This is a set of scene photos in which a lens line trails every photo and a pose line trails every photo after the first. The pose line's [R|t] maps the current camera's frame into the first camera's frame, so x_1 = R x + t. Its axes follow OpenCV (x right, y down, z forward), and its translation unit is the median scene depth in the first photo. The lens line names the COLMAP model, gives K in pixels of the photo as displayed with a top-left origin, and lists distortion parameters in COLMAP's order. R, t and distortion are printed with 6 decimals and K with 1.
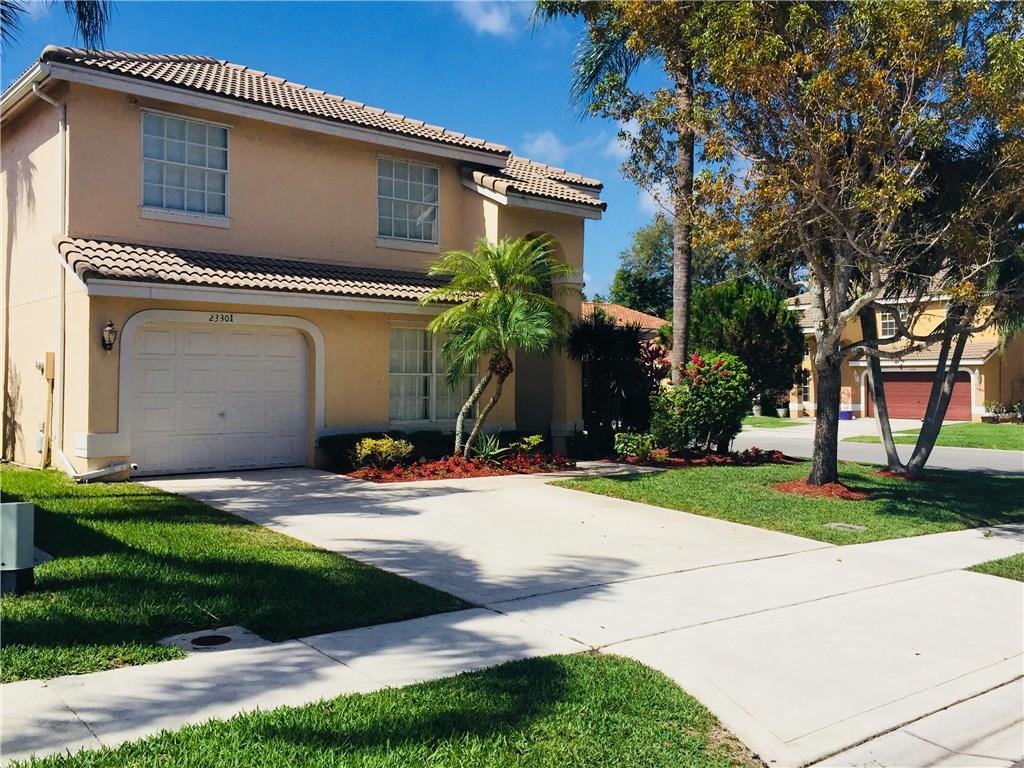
lens RADIAL K [[952.9, 0, 512.3], [0, 952.9, 352.7], [0, 0, 1]] dist [0.014233, -0.004312]
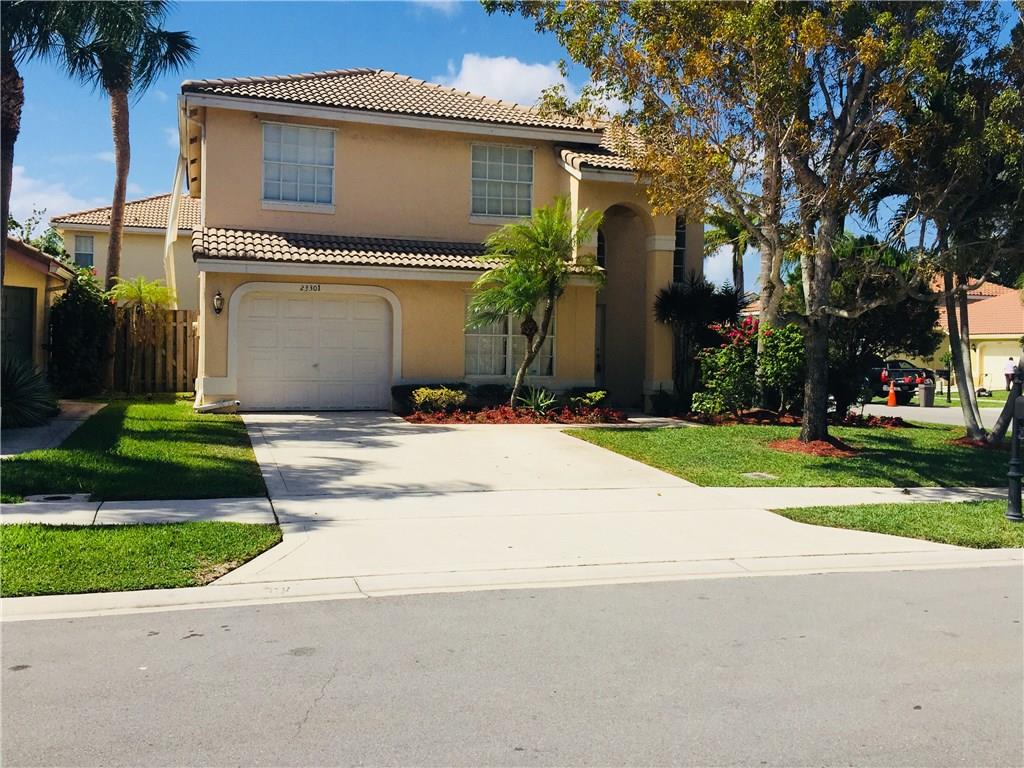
lens RADIAL K [[950.7, 0, 512.0], [0, 950.7, 384.0], [0, 0, 1]] dist [0.003904, 0.002278]
pose [[0.927841, 0.021502, -0.372356, 0.388142], [0.001301, 0.998144, 0.060881, 0.013130], [0.372974, -0.056972, 0.926091, -0.055433]]
